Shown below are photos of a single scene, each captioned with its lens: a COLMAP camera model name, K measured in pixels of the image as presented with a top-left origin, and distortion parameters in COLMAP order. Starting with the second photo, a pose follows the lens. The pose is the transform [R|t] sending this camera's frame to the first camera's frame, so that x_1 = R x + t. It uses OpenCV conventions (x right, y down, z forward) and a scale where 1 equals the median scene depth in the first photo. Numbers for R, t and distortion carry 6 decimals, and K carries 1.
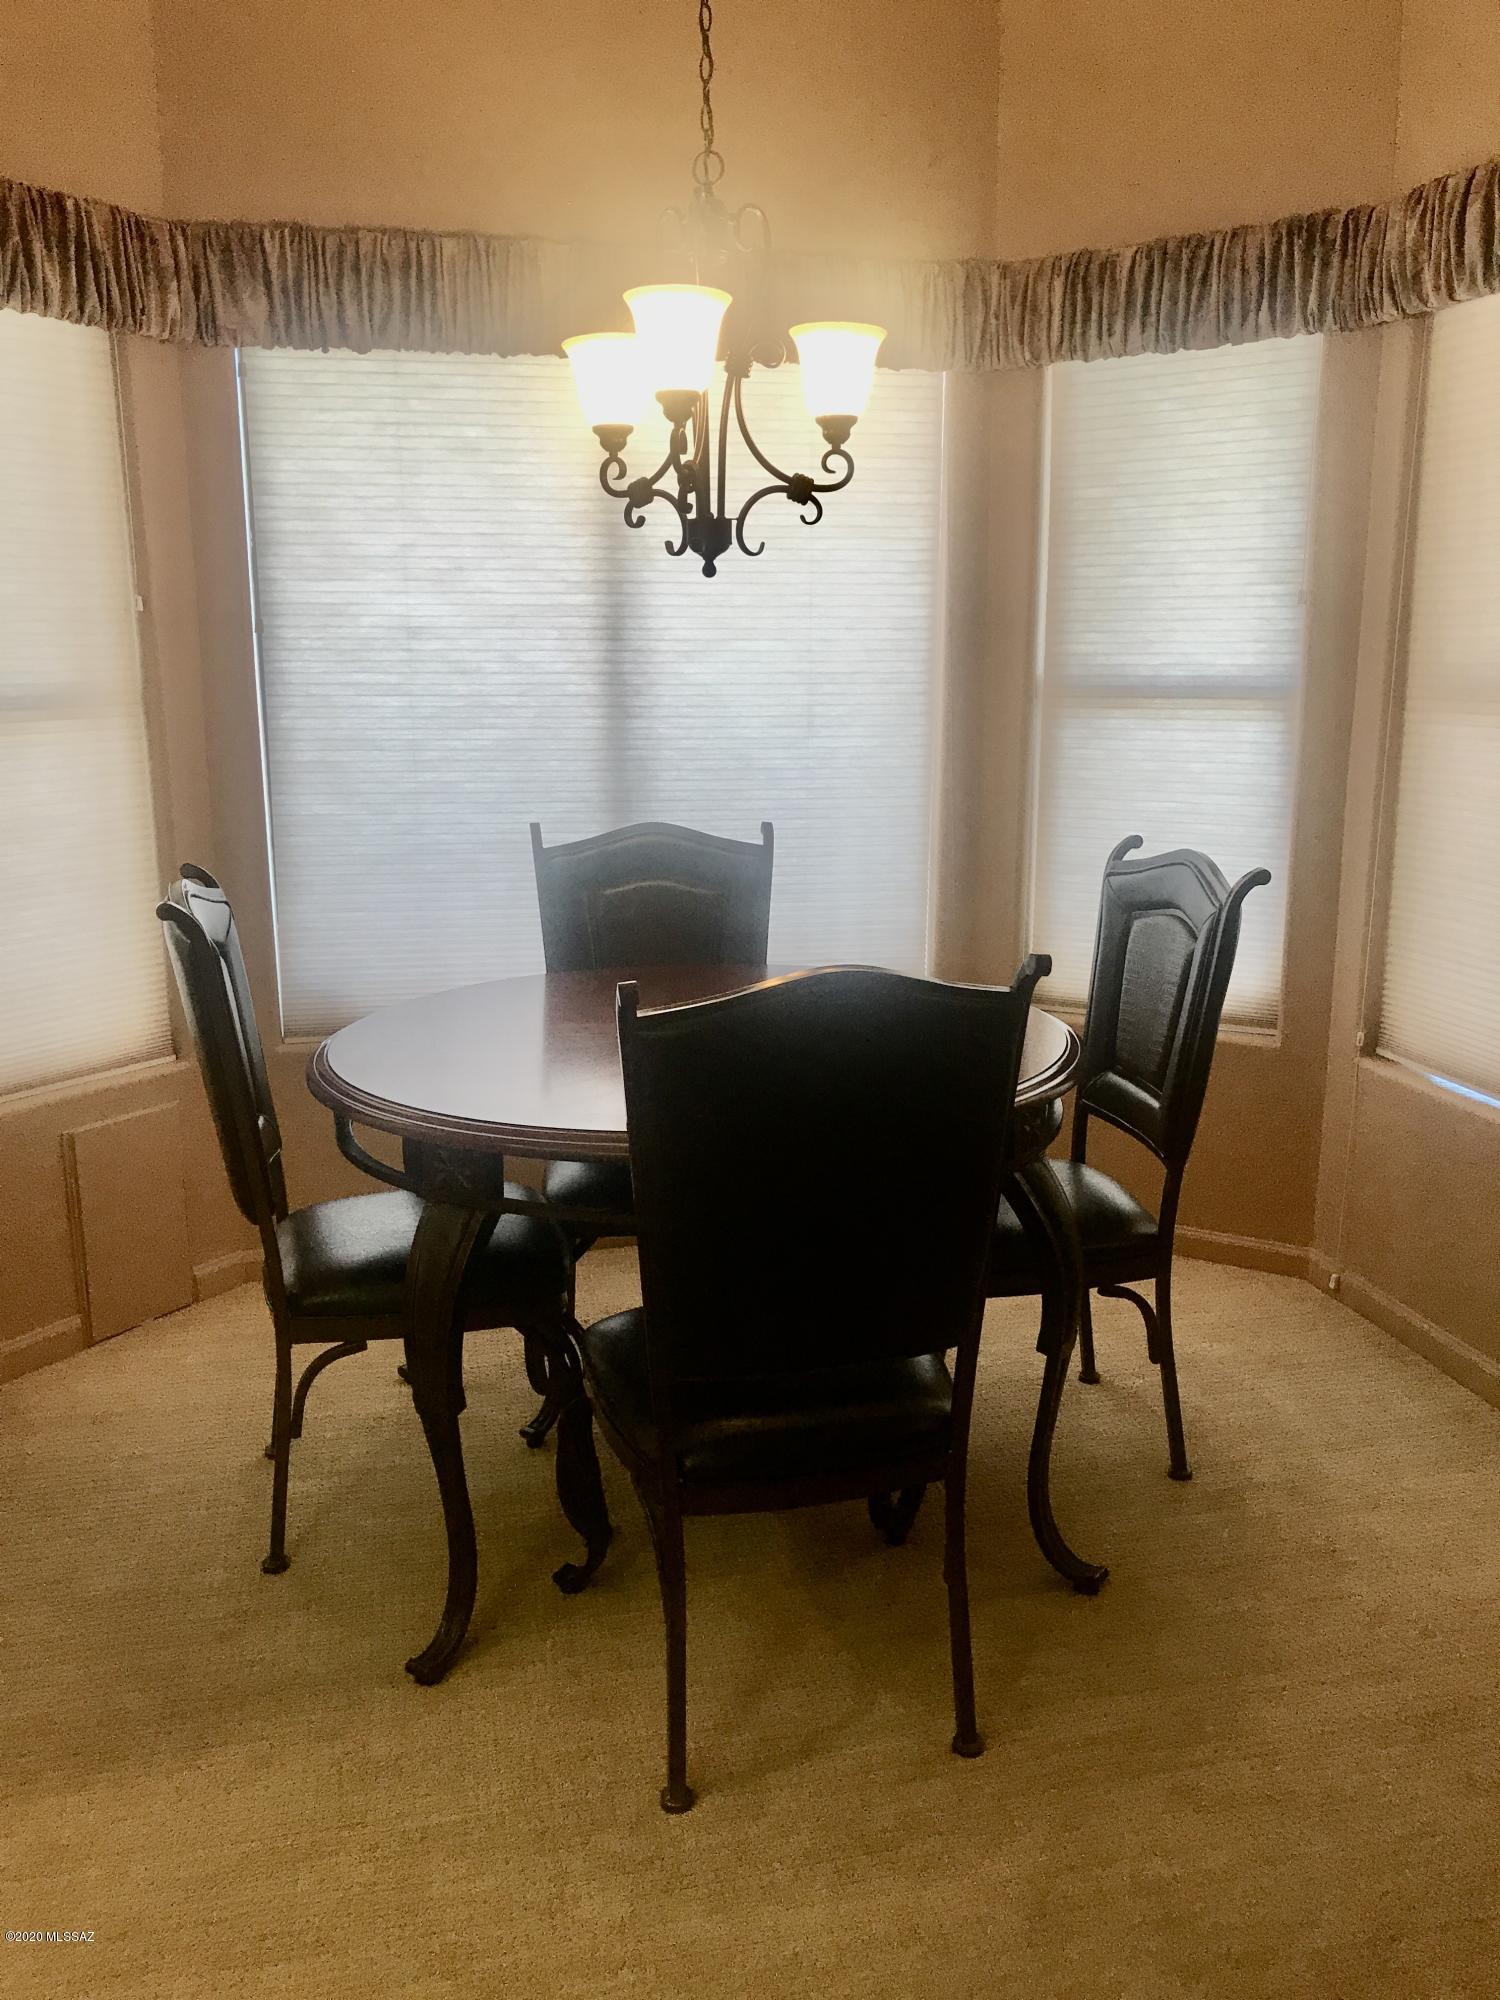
lens RADIAL K [[1654.8, 0, 750.0], [0, 1654.8, 1000.0], [0, 0, 1]] dist [0.002773, -0.005992]
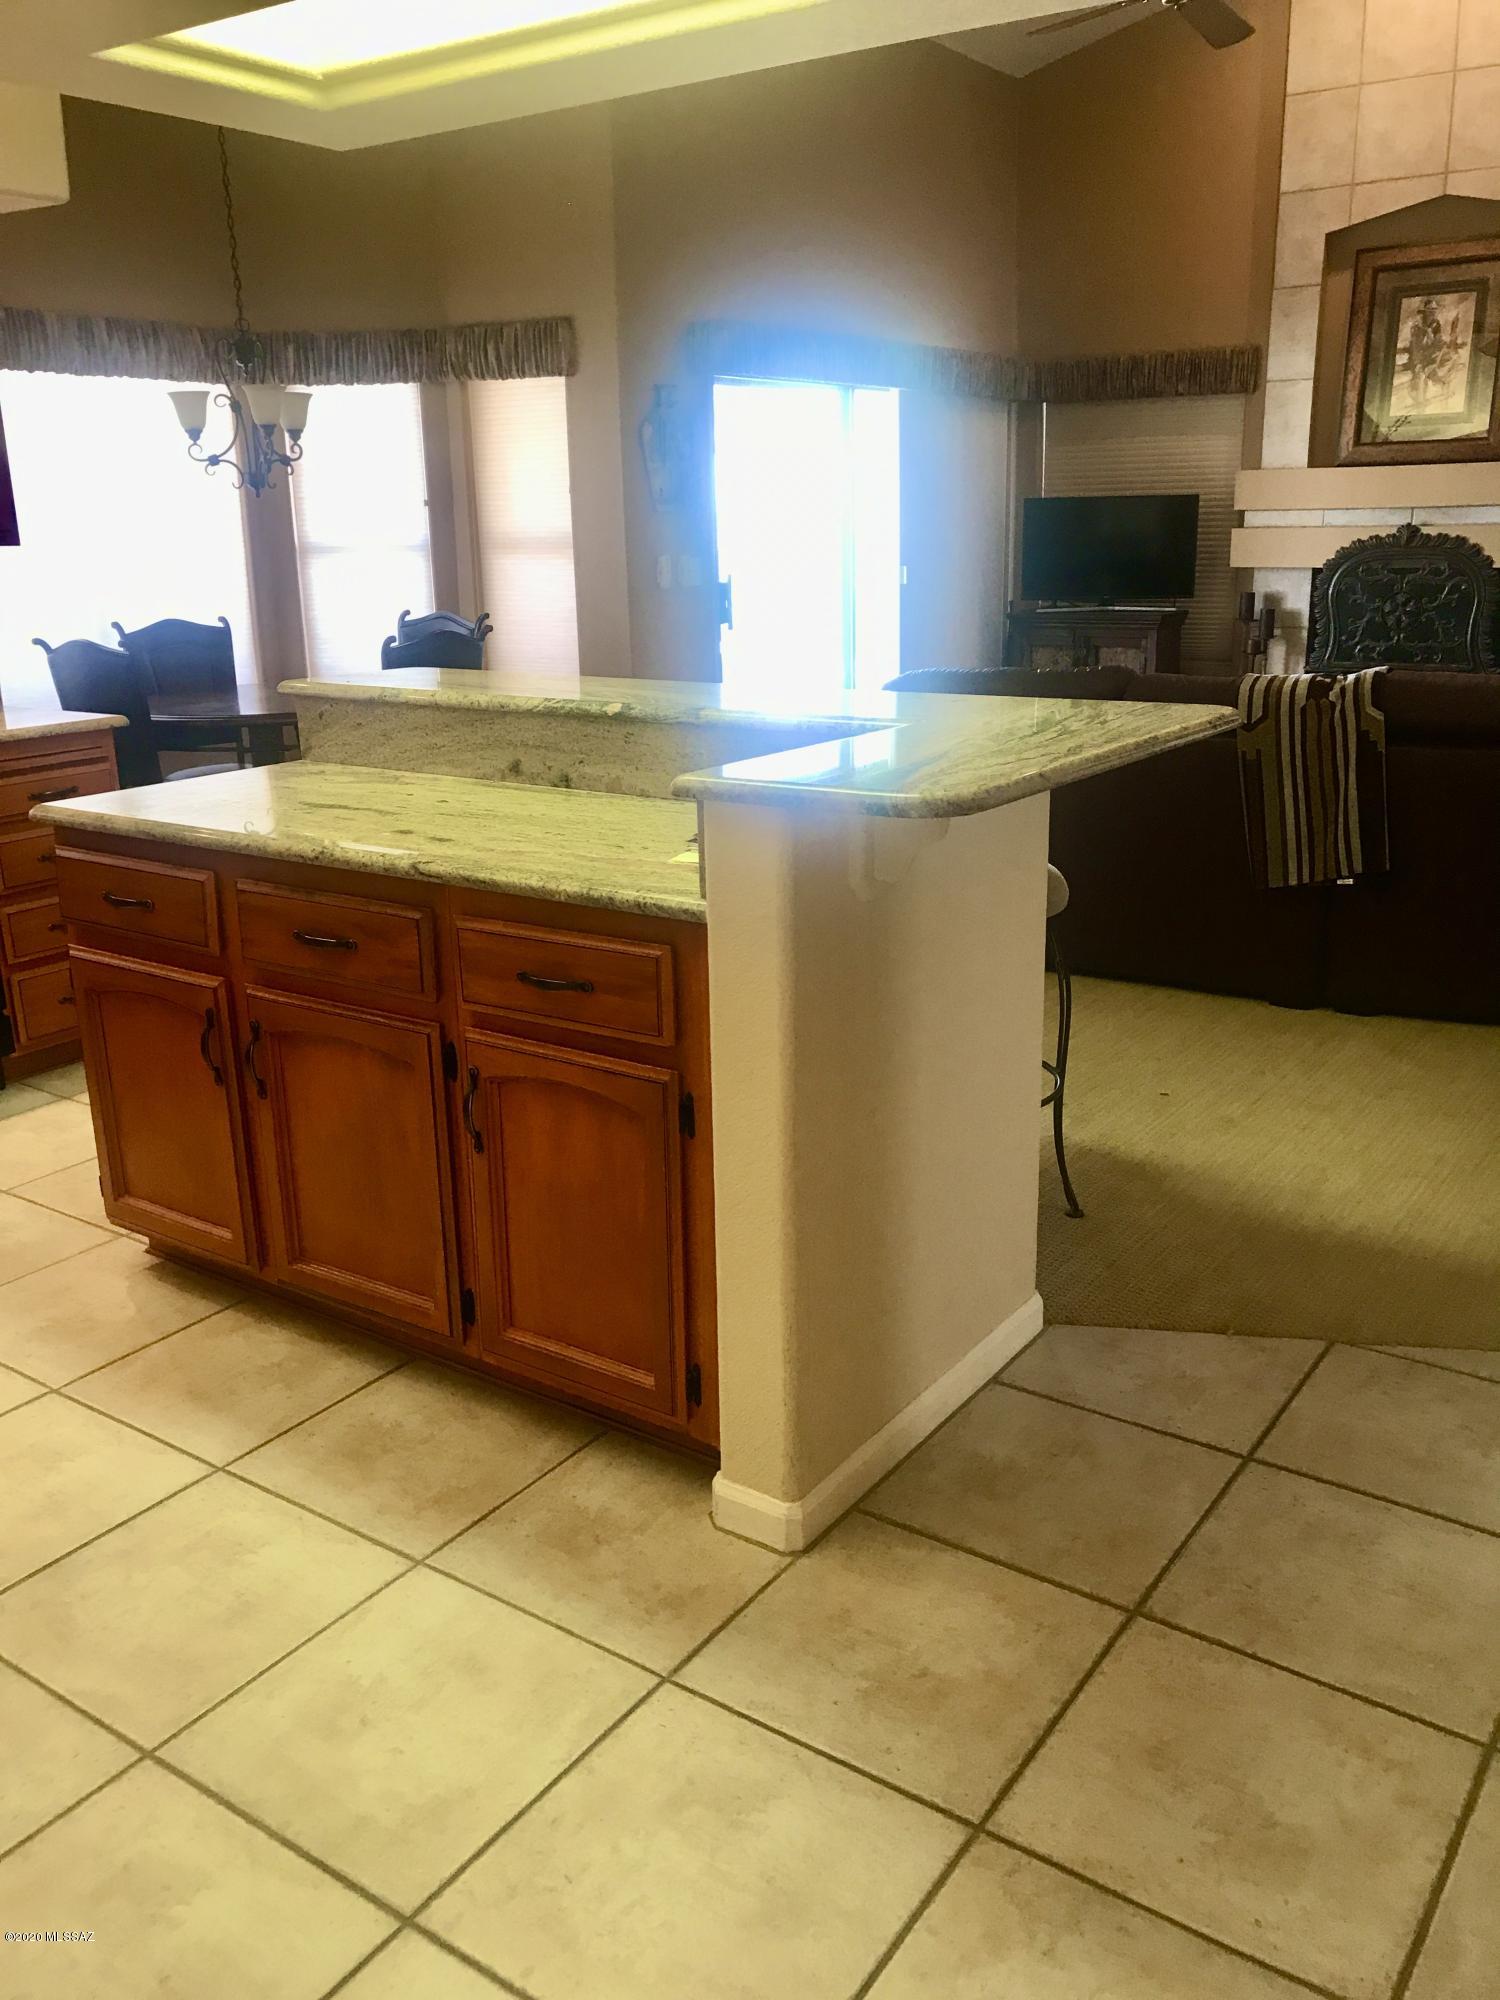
lens RADIAL K [[1654.8, 0, 750.0], [0, 1654.8, 1000.0], [0, 0, 1]] dist [0.002773, -0.005992]
pose [[0.756539, -0.186256, 0.626863, -0.930577], [0.145898, 0.982494, 0.115843, 0.232291], [-0.637465, 0.003818, 0.770470, -1.061421]]
